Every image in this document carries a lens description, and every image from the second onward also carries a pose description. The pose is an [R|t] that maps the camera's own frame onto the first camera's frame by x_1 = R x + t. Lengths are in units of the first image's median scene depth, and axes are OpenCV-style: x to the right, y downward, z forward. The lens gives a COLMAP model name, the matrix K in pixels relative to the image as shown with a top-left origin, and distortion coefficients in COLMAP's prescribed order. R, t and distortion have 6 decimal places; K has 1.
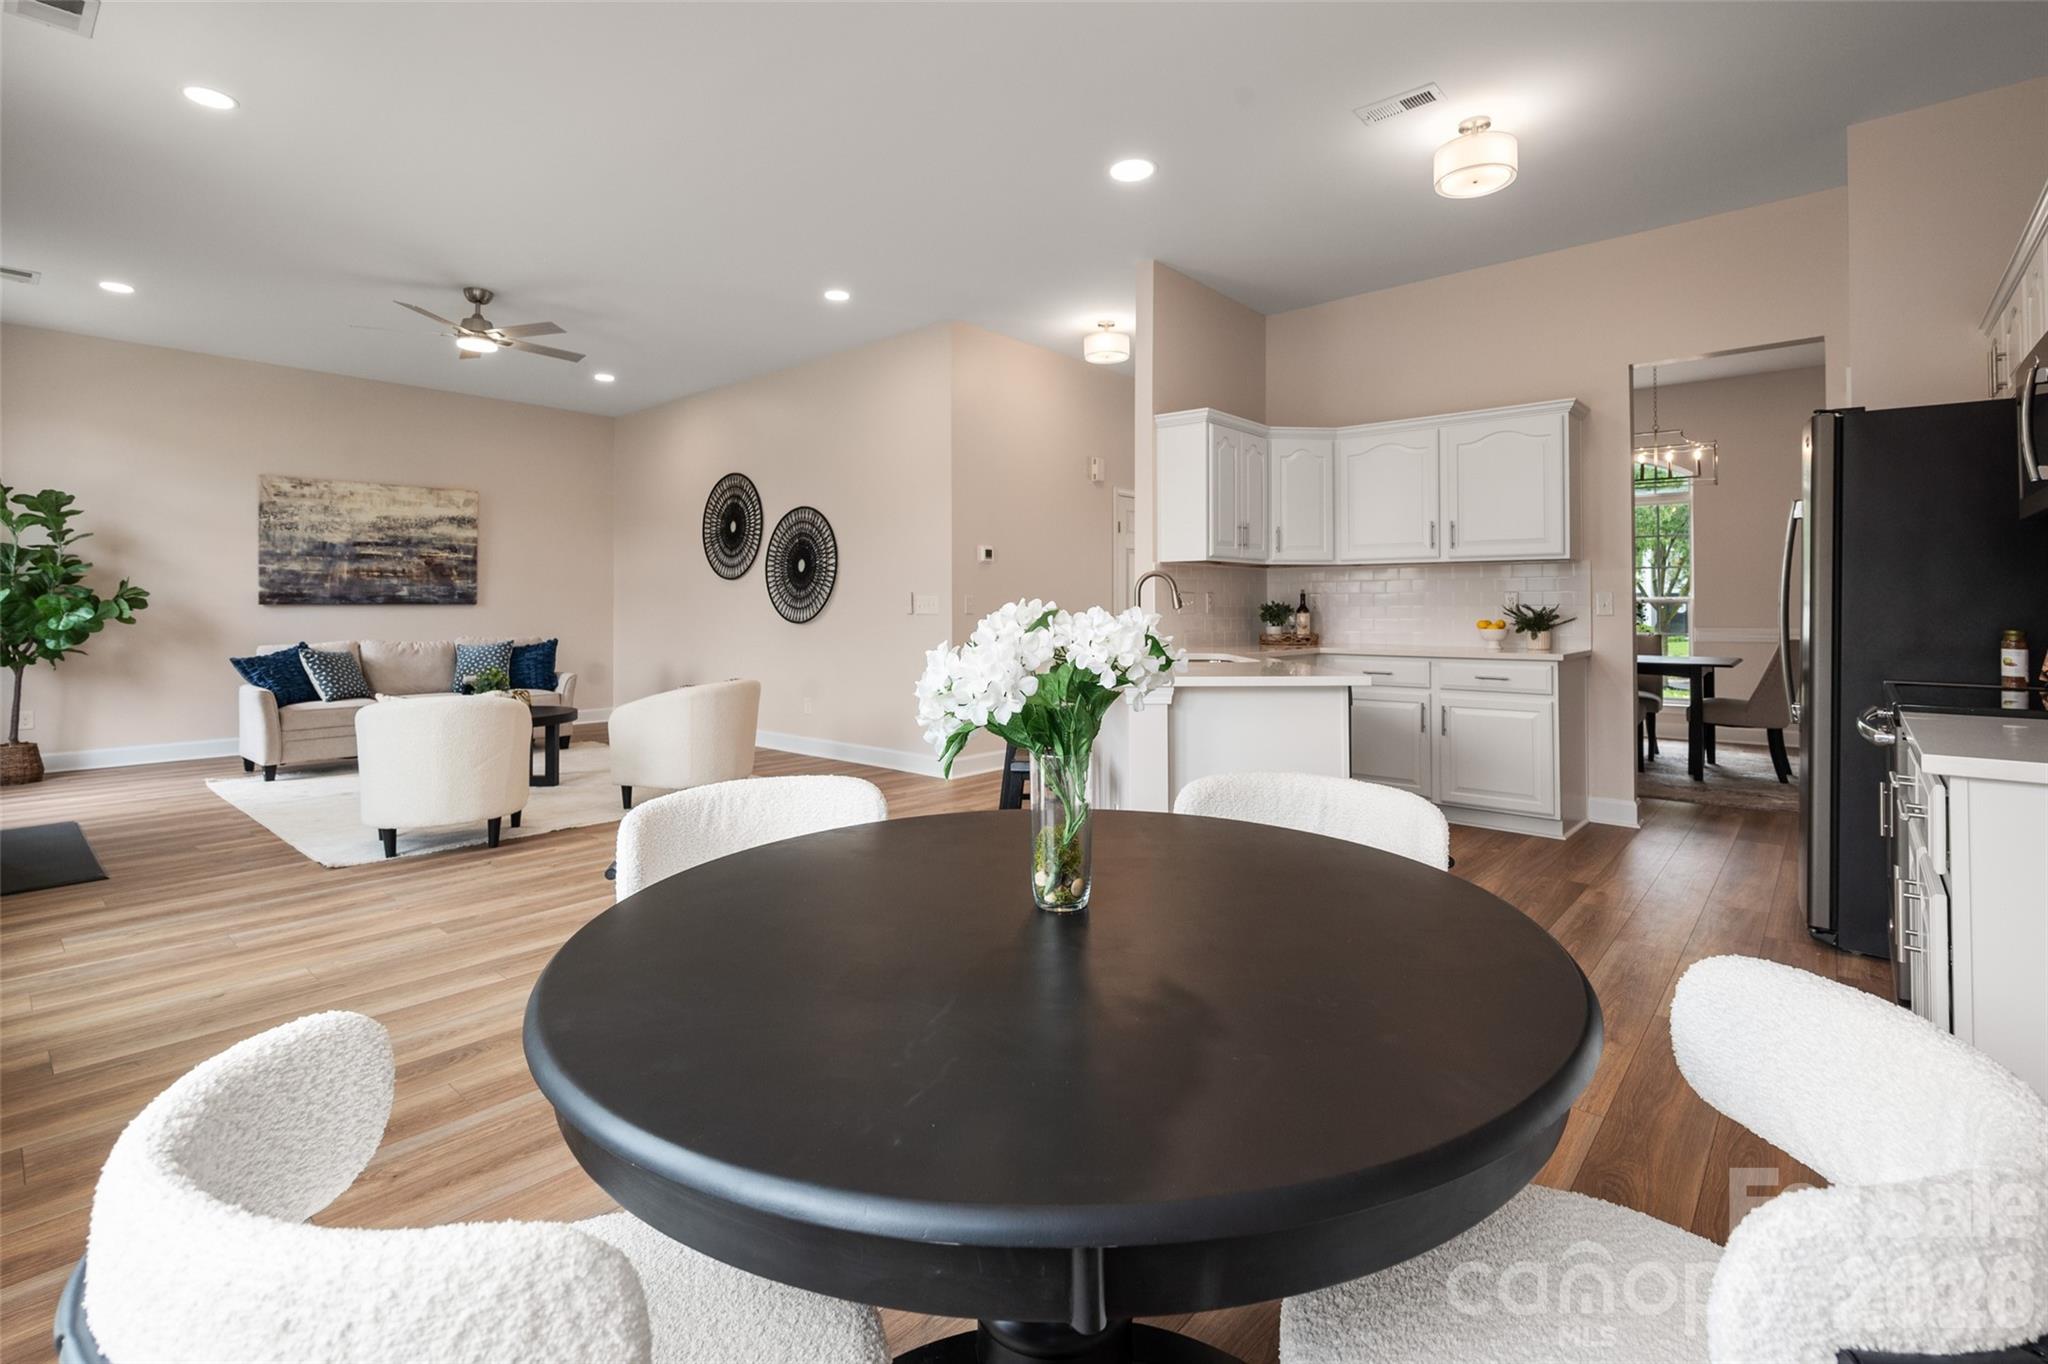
lens RADIAL K [[881.4, 0, 1054.0], [0, 881.4, 589.0], [0, 0, 1]] dist [-0.002590, -0.000252]
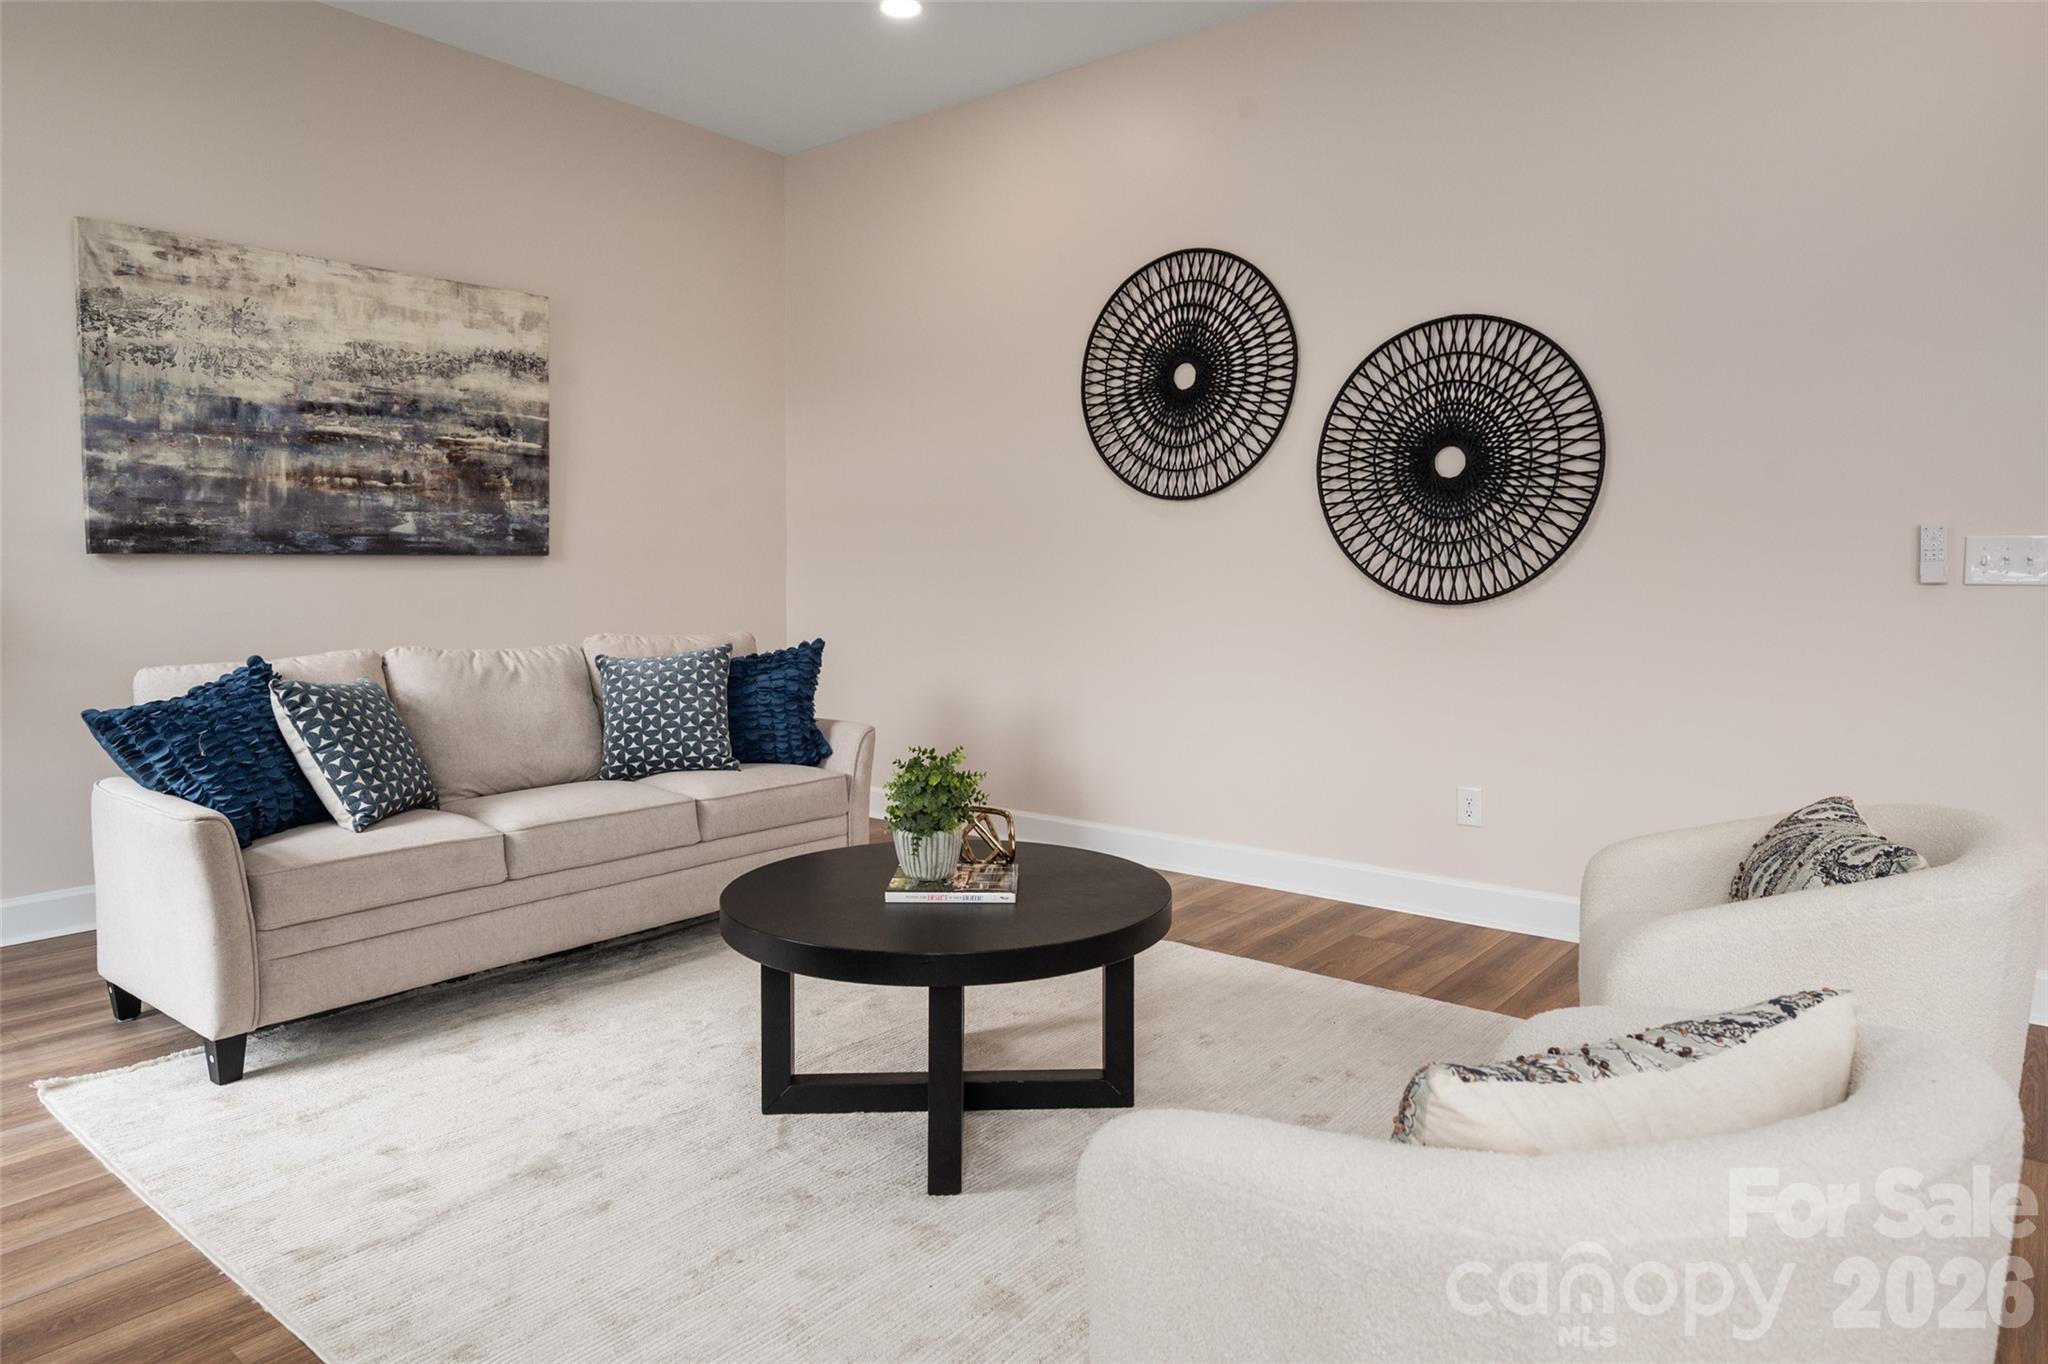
lens RADIAL K [[1297.6, 0, 1122.2], [0, 1297.6, 593.5], [0, 0, 1]] dist [-0.006981, 0.006269]
pose [[0.999558, 0.002506, 0.029609, -0.446237], [-0.003735, 0.999130, 0.041525, 0.009230], [-0.029479, -0.041617, 0.998699, 0.397901]]
